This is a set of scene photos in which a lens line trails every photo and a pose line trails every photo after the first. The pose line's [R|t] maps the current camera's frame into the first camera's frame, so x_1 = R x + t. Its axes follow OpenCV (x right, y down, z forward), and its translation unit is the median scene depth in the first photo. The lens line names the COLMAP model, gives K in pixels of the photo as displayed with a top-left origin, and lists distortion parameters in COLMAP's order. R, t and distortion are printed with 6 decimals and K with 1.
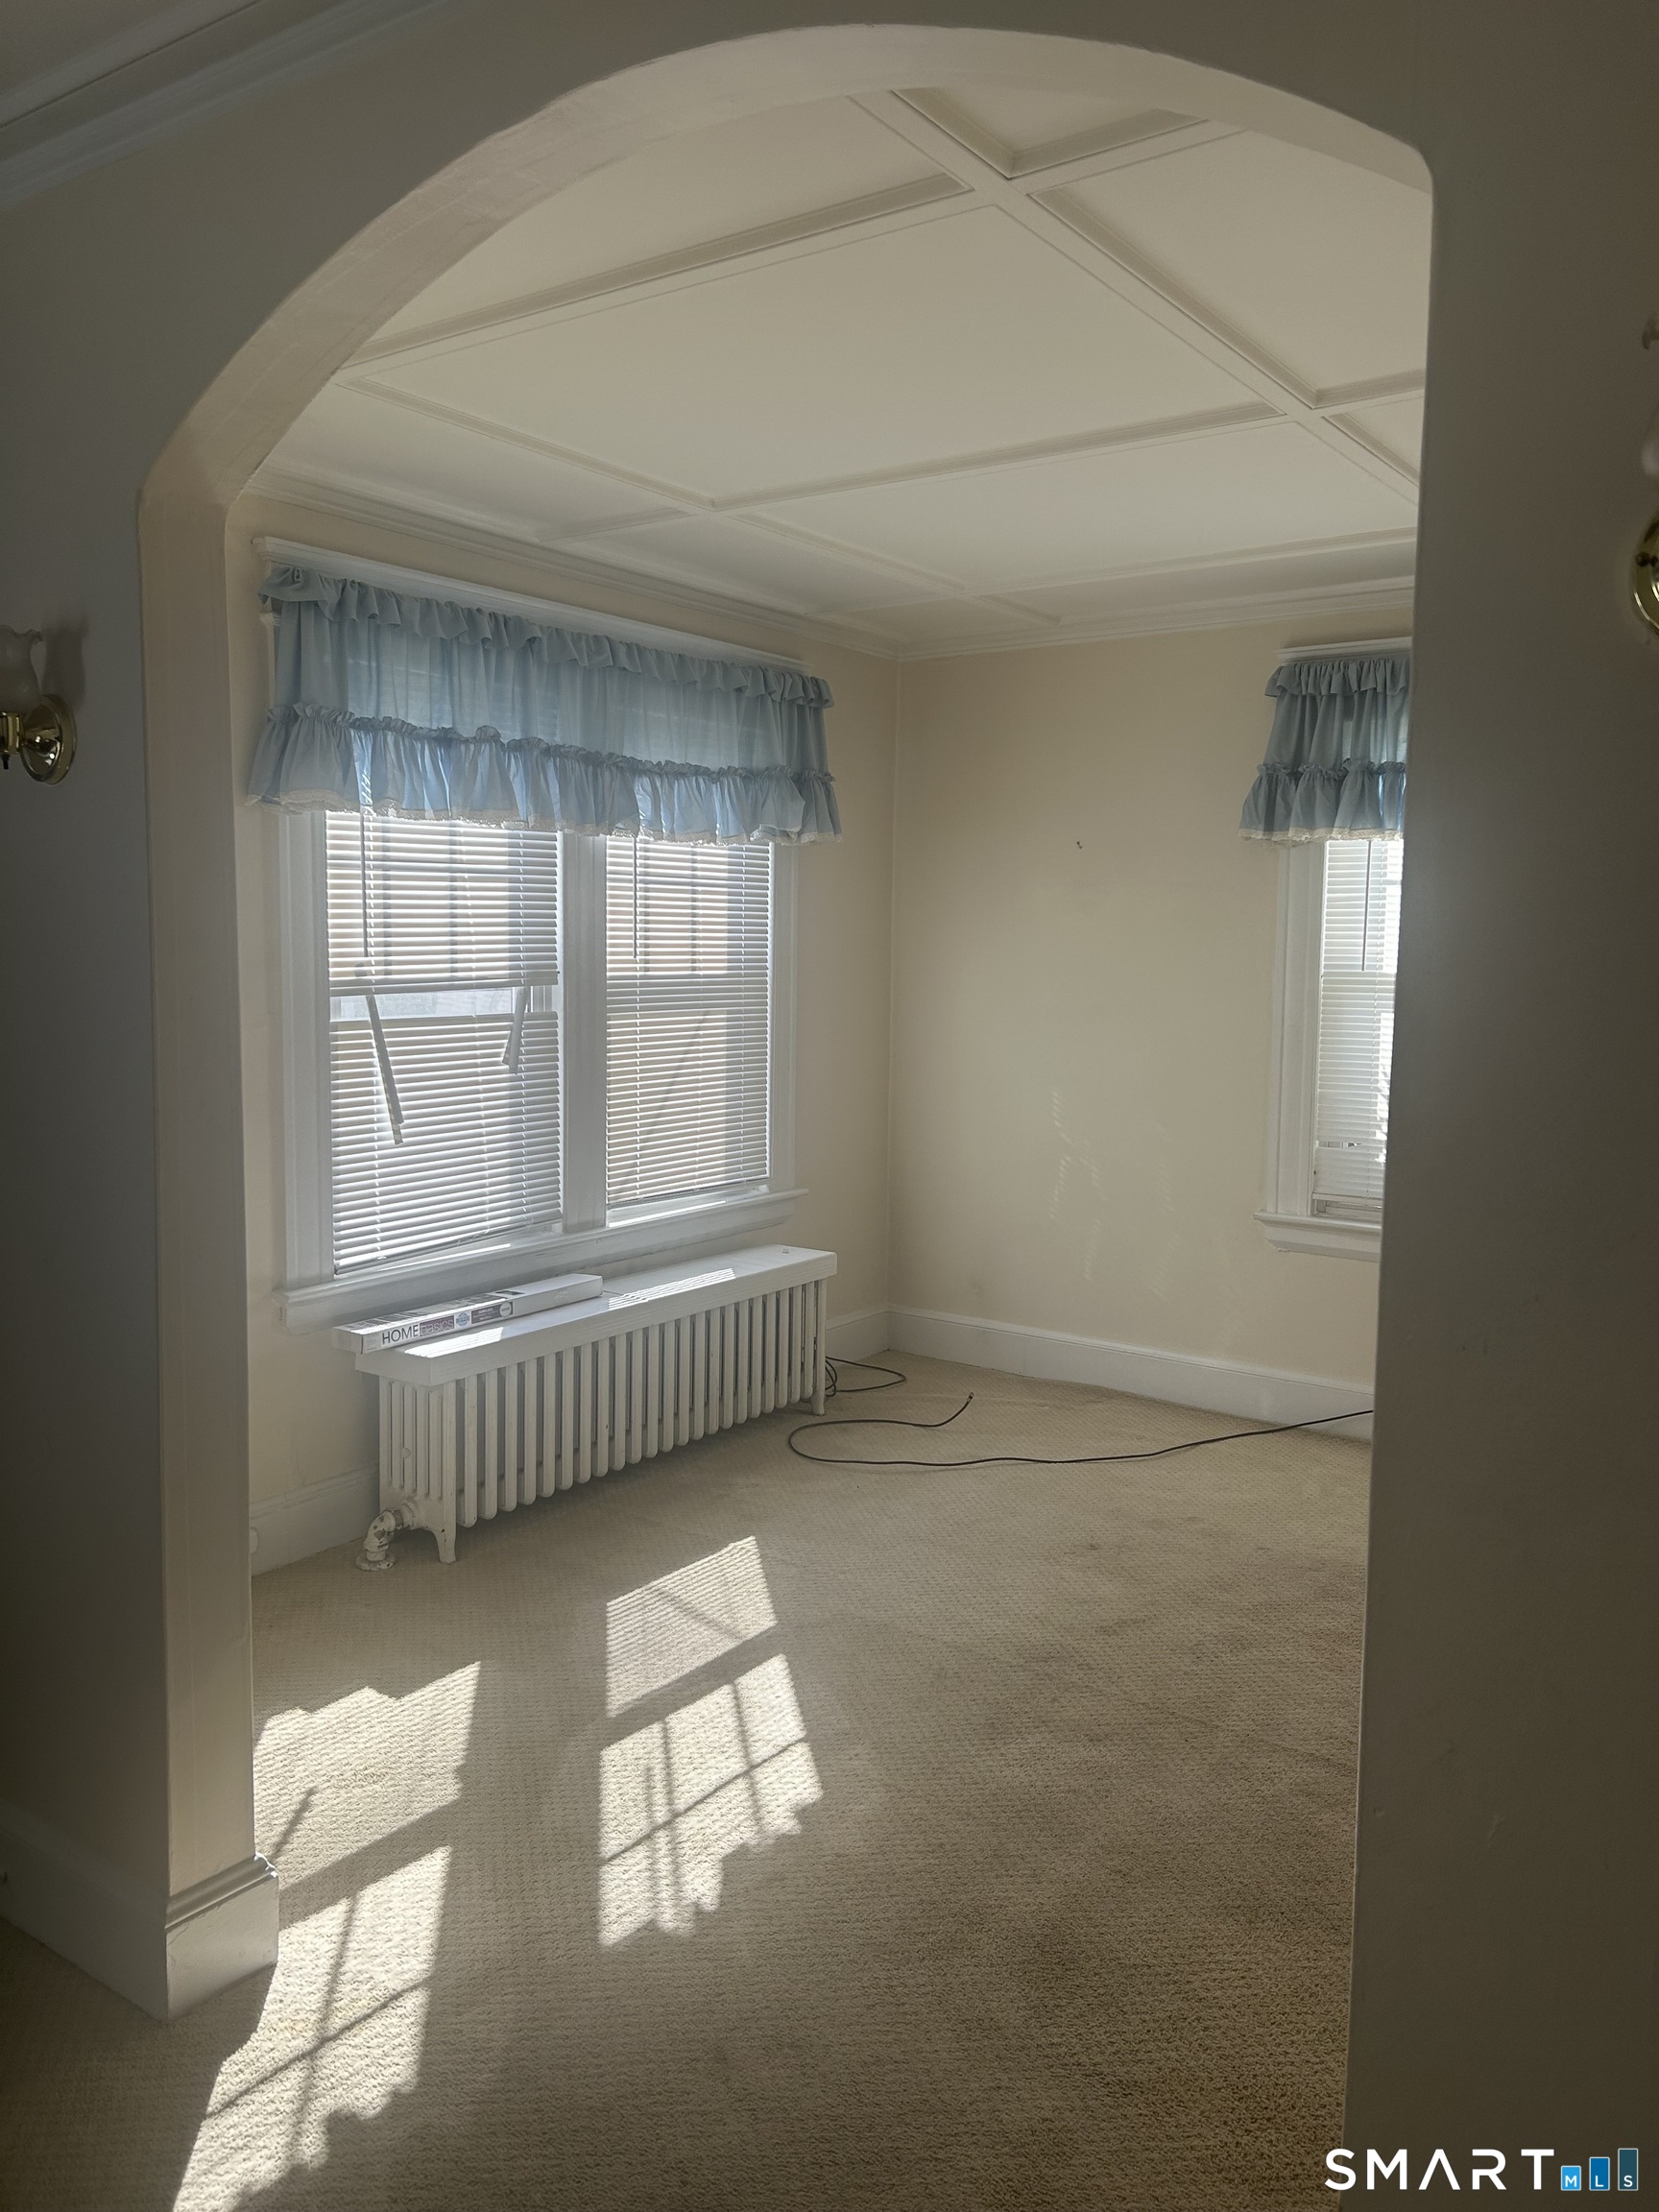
lens RADIAL K [[1670.1, 0, 814.3], [0, 1670.1, 1125.0], [0, 0, 1]] dist [0.064967, -0.068338]
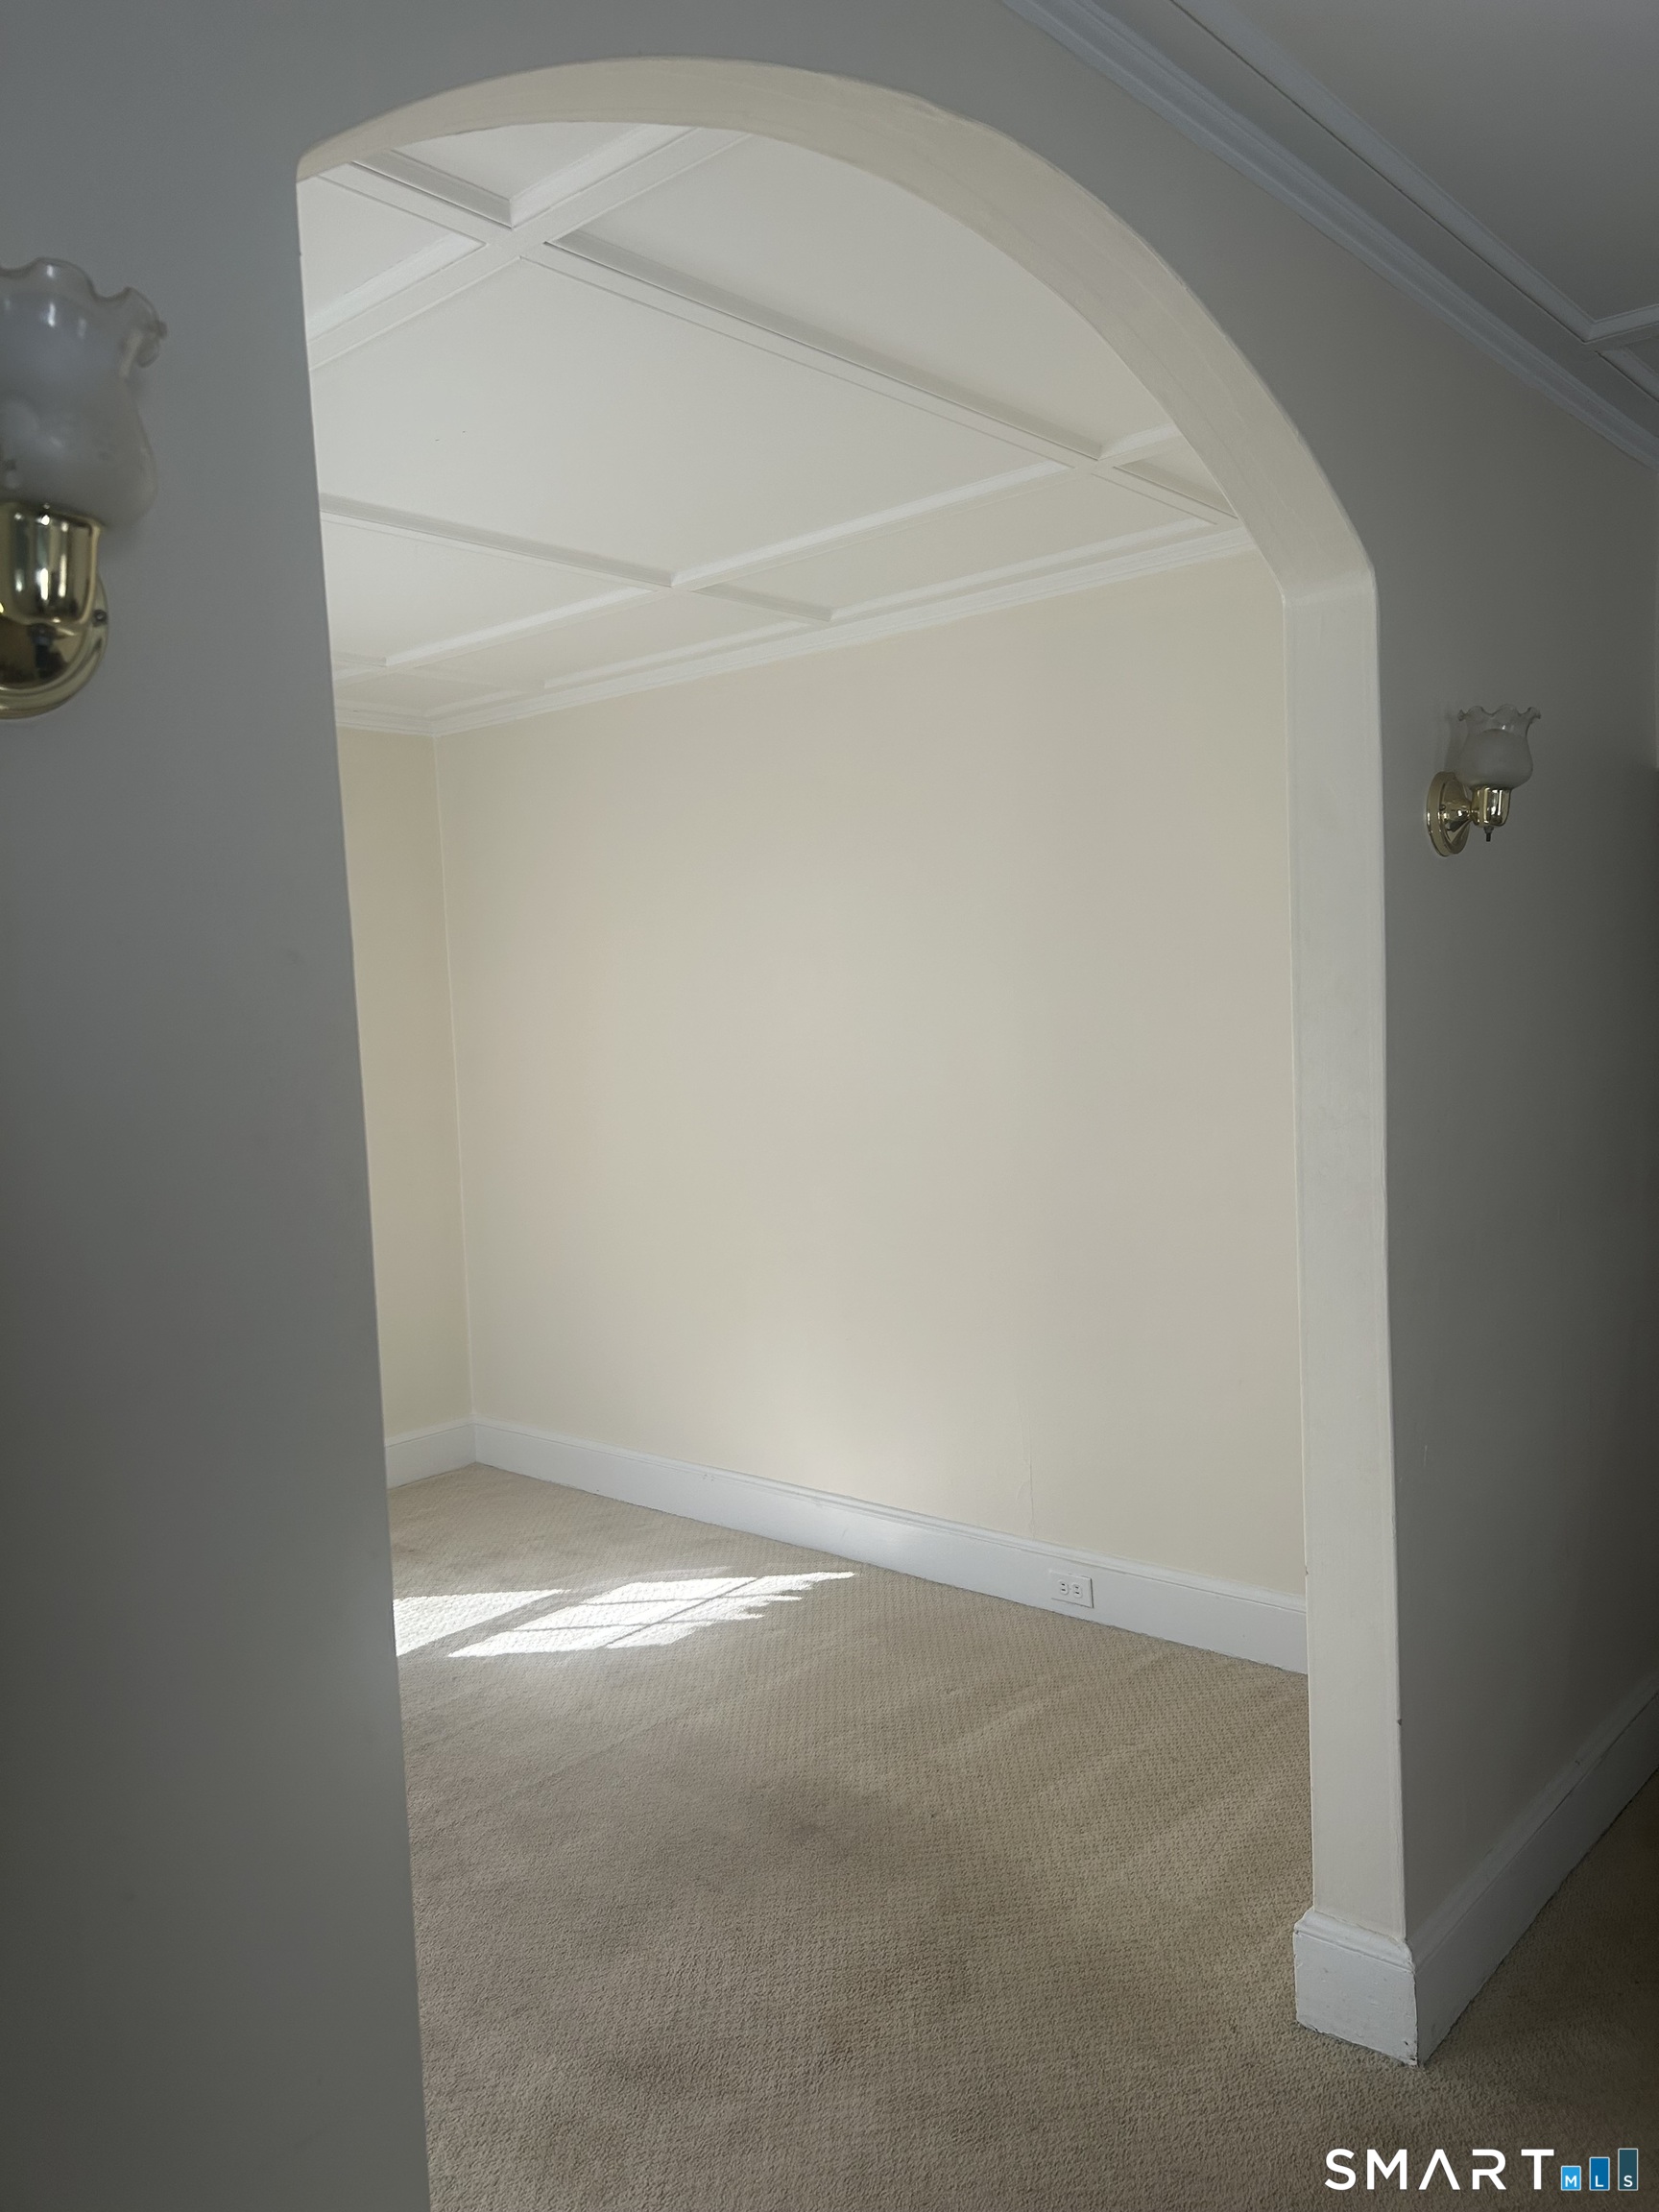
lens RADIAL K [[1670.1, 0, 814.3], [0, 1670.1, 1125.0], [0, 0, 1]] dist [0.064967, -0.068338]
pose [[0.080087, -0.083259, 0.993305, -0.416267], [0.167494, 0.983460, 0.068930, -0.045462], [-0.982615, 0.160852, 0.092708, 0.406230]]
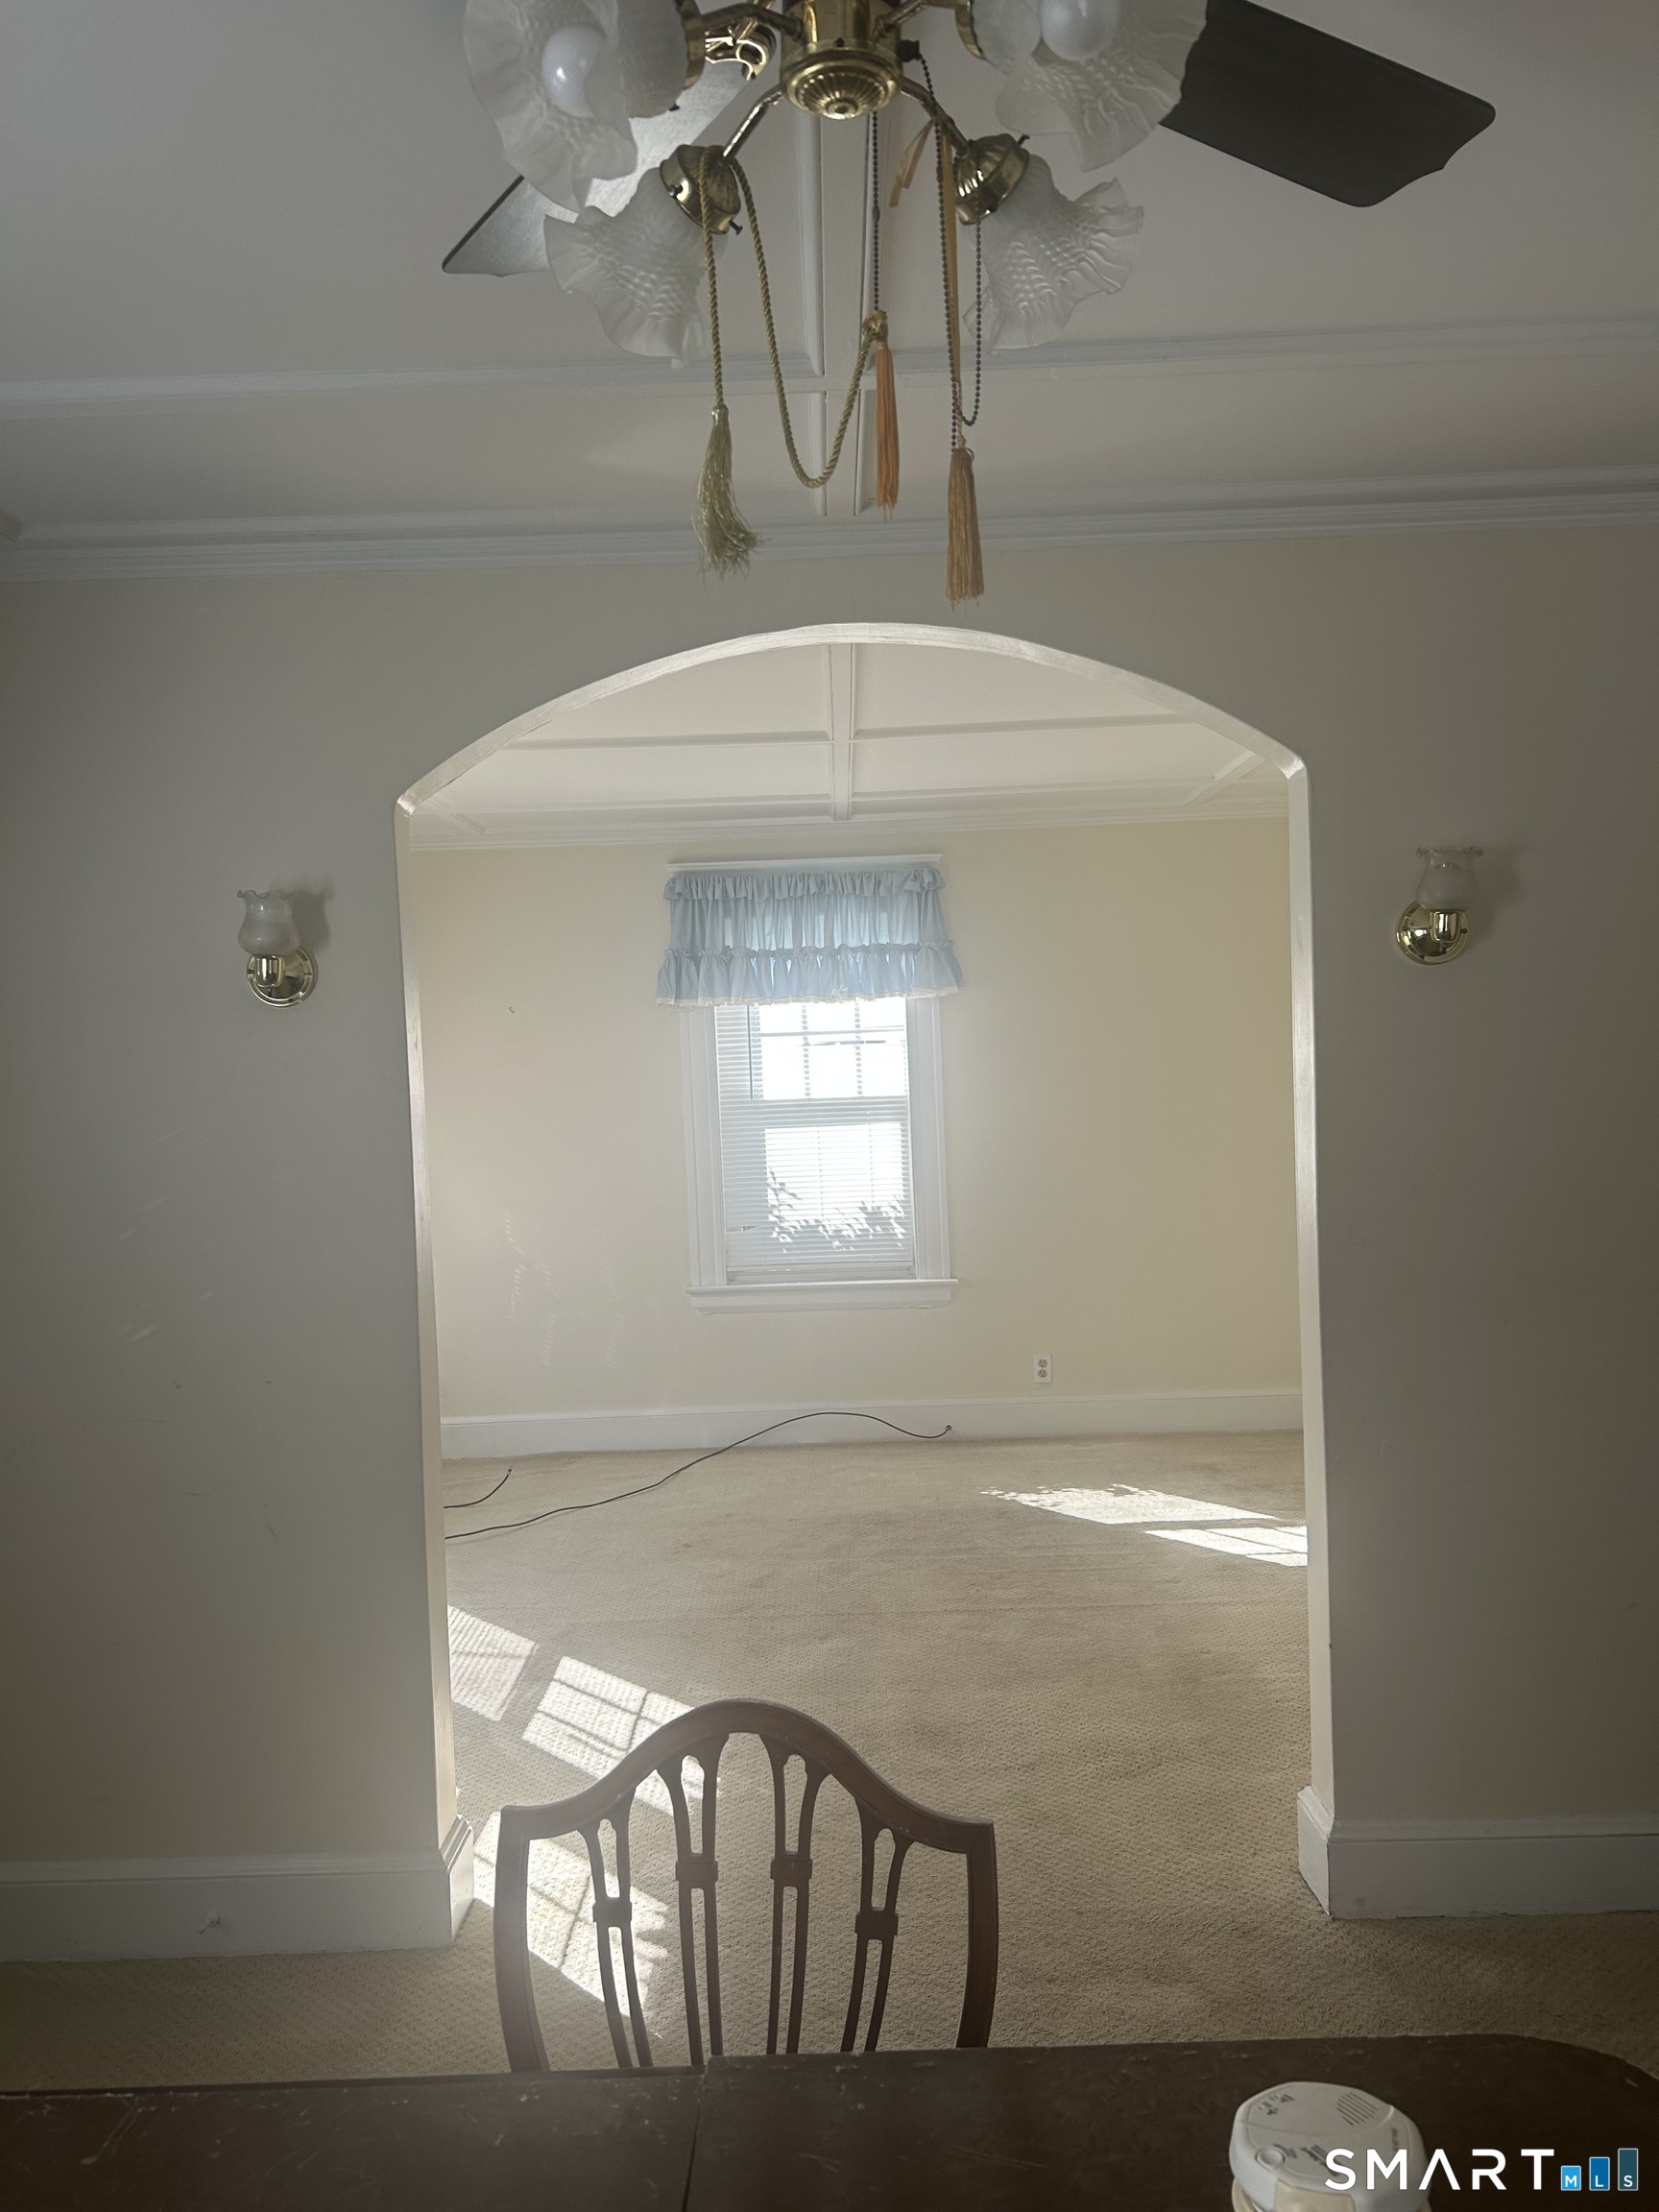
lens RADIAL K [[1670.1, 0, 814.3], [0, 1670.1, 1125.0], [0, 0, 1]] dist [0.064967, -0.068338]
pose [[0.806211, -0.061190, 0.588455, -0.443854], [0.114442, 0.991981, -0.053640, 0.008618], [-0.580454, 0.110589, 0.806749, -0.124205]]
